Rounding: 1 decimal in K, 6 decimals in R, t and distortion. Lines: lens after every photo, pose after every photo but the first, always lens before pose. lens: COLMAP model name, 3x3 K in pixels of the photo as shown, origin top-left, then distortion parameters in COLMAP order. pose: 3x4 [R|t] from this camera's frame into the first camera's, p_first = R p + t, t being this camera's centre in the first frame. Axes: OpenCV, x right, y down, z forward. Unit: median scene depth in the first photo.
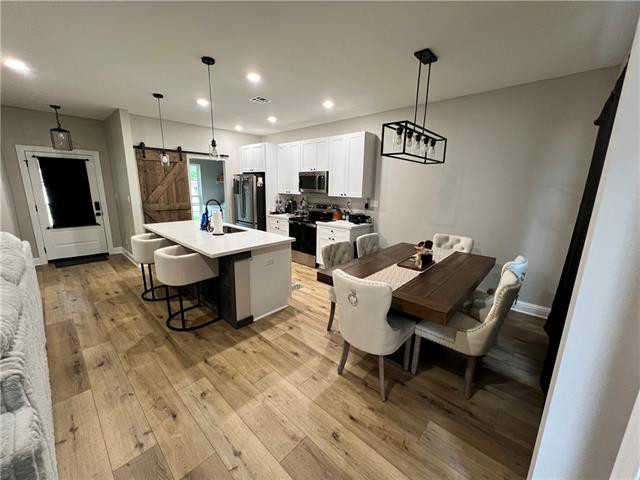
lens RADIAL K [[253.4, 0, 319.3], [0, 253.4, 239.4], [0, 0, 1]] dist [-0.002327, -0.000228]
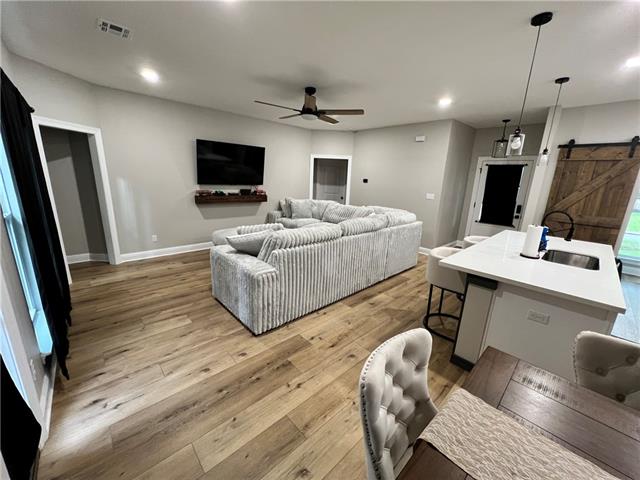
lens RADIAL K [[253.4, 0, 319.6], [0, 253.4, 239.8], [0, 0, 1]] dist [-0.002327, -0.000228]
pose [[-0.074971, 0.222847, -0.971966, 0.408492], [-0.247079, 0.940164, 0.234614, -0.103883], [0.966091, 0.257742, -0.015424, 0.489205]]
